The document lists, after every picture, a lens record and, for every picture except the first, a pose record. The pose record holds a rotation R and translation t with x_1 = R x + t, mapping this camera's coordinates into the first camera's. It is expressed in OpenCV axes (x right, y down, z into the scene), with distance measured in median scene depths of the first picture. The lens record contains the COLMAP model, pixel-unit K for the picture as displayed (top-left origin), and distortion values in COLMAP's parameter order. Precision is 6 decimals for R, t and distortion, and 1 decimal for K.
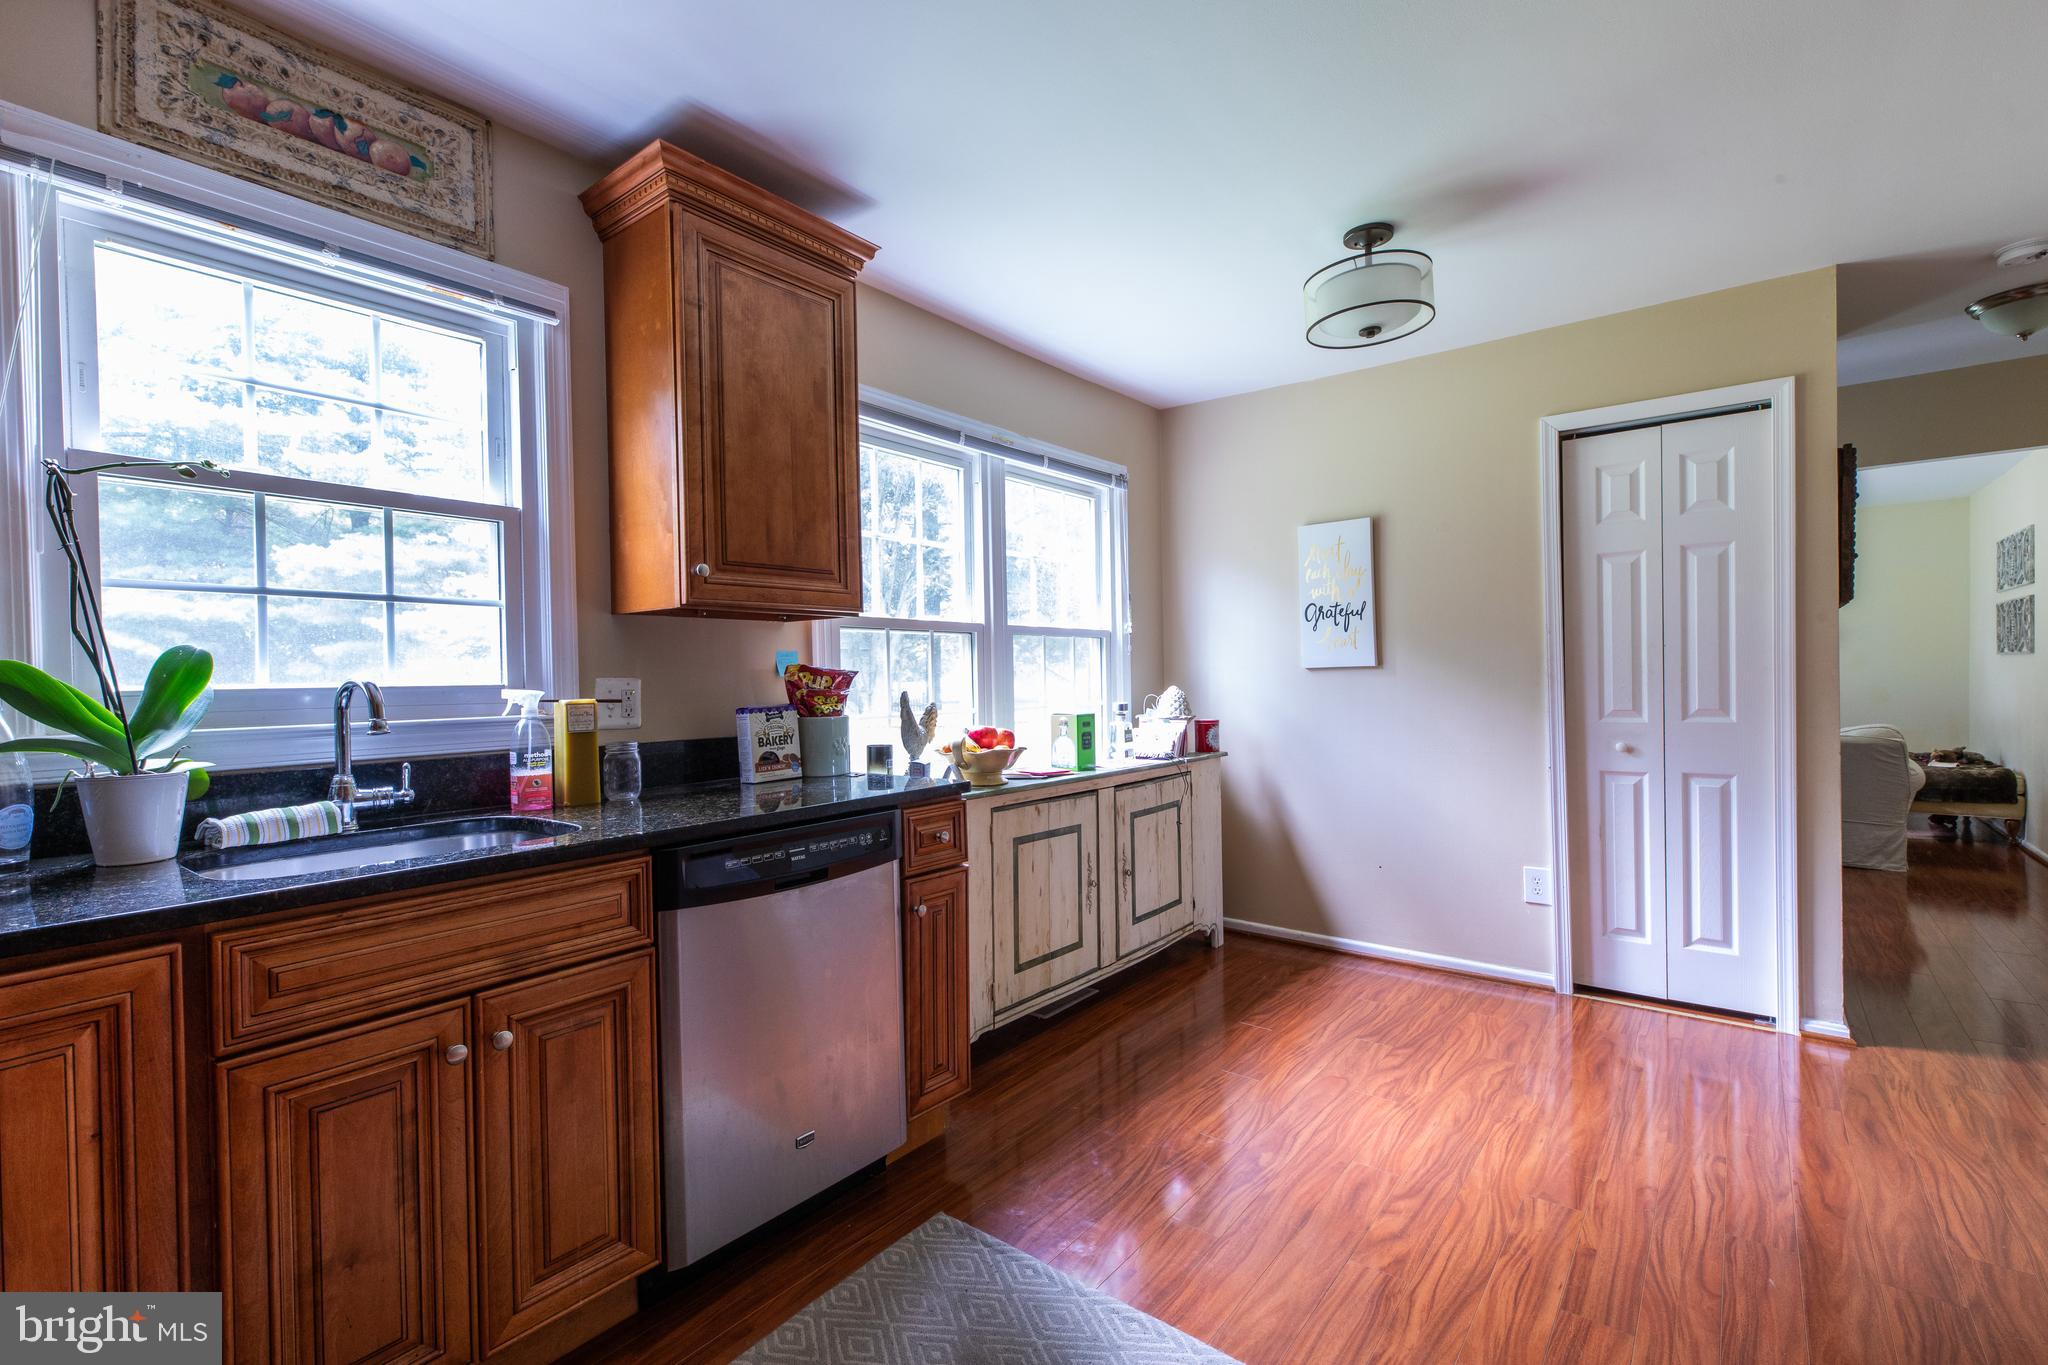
lens RADIAL K [[910.5, 0, 1019.3], [0, 910.5, 682.2], [0, 0, 1]] dist [0.001761, -0.000109]
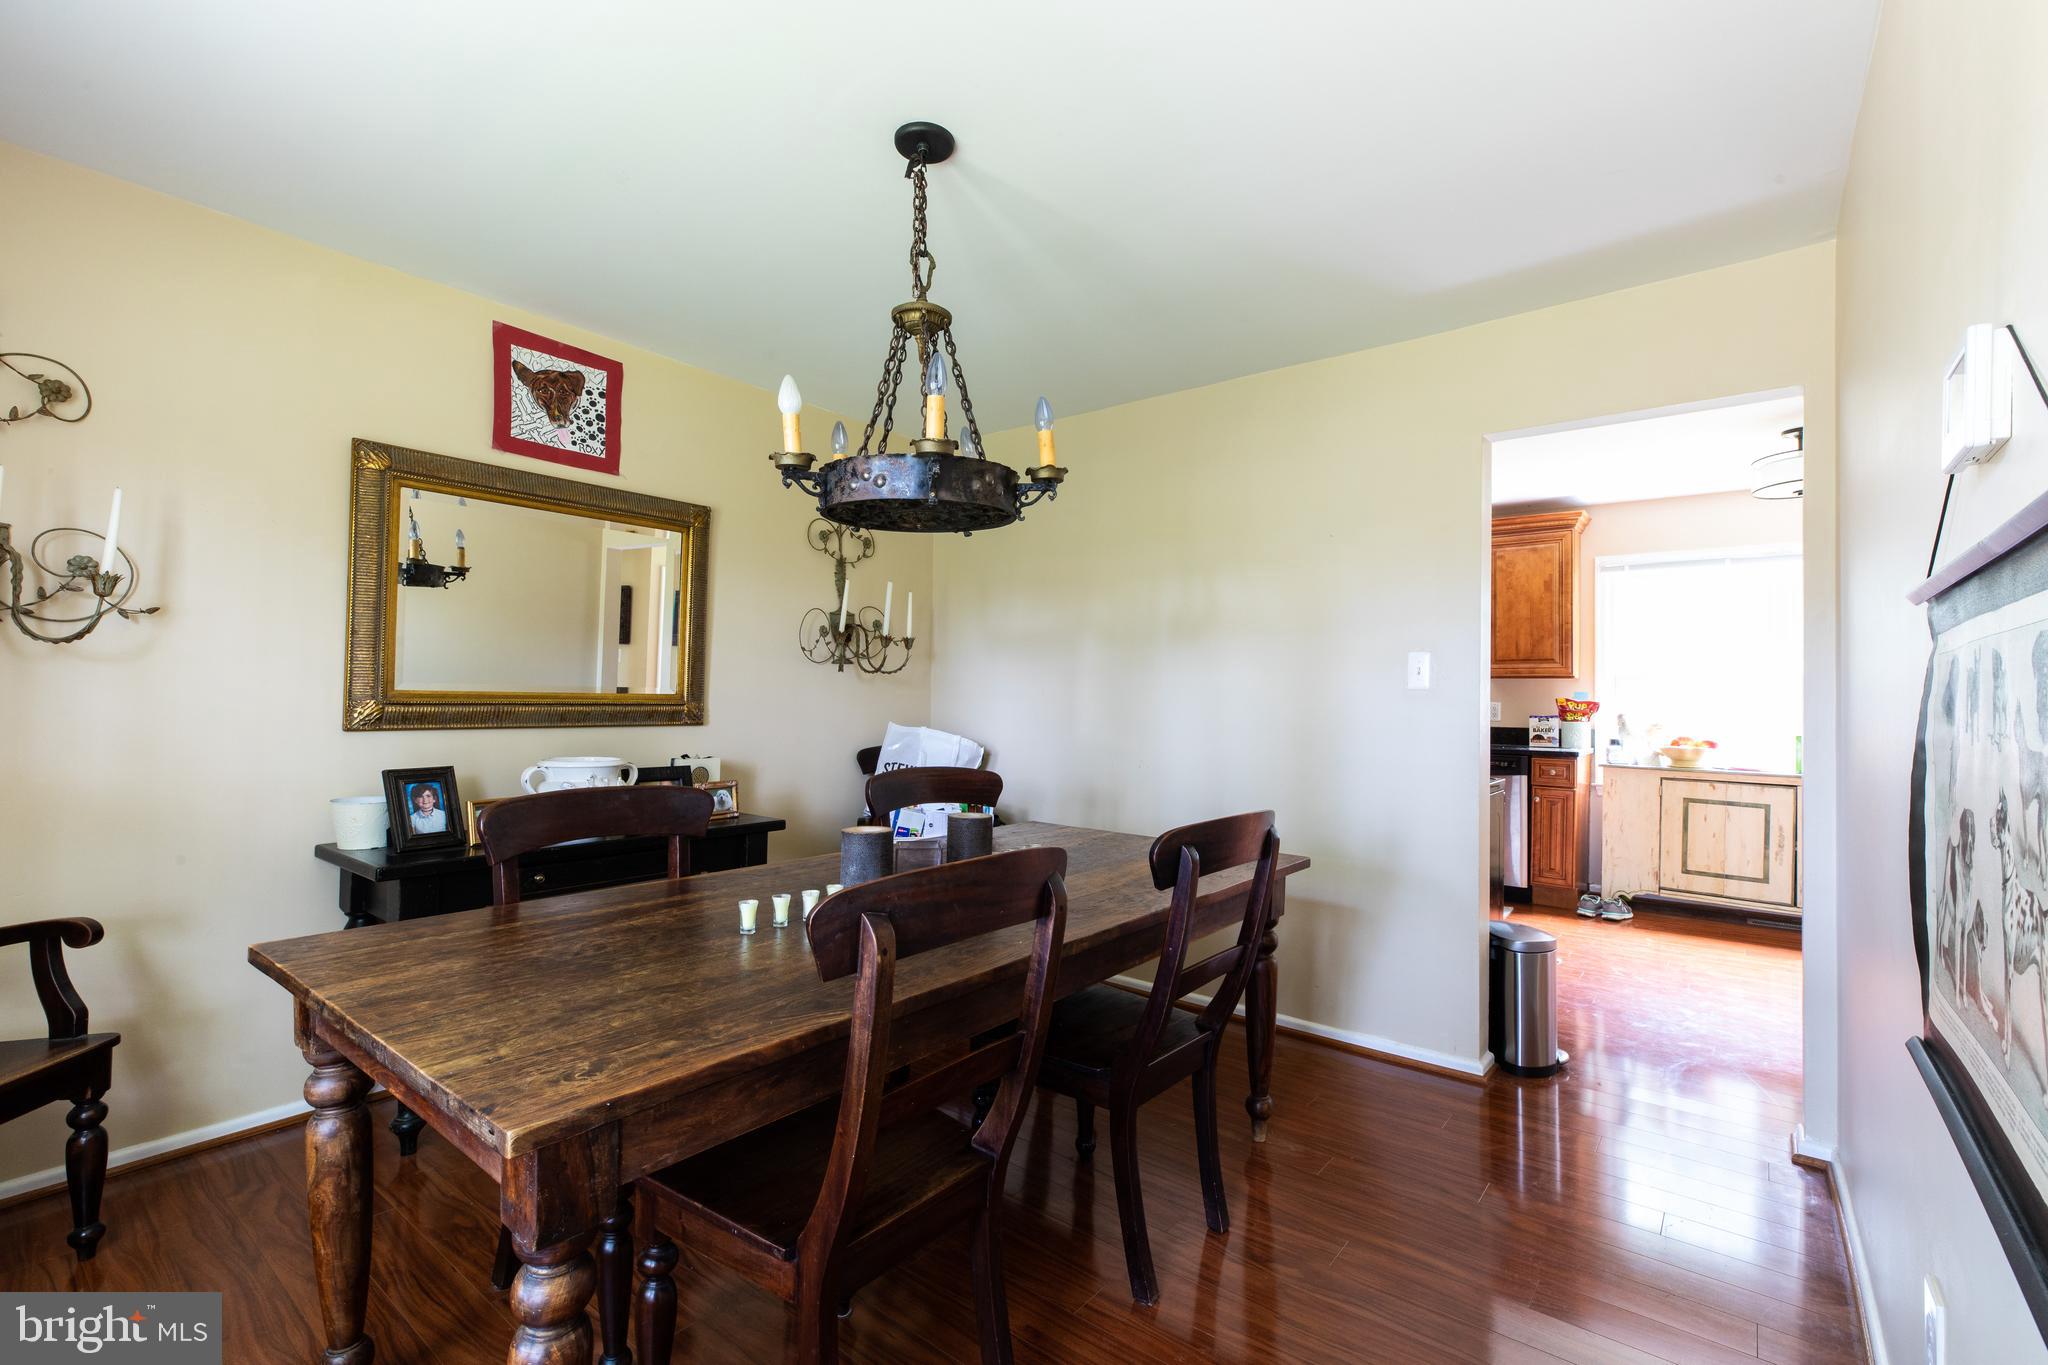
lens RADIAL K [[910.5, 0, 1019.3], [0, 910.5, 682.2], [0, 0, 1]] dist [0.001761, -0.000109]
pose [[-0.010396, 0.001254, -0.999945, 1.957856], [-0.020334, 0.999792, 0.001465, -0.033867], [0.999739, 0.020348, -0.010368, -0.315642]]
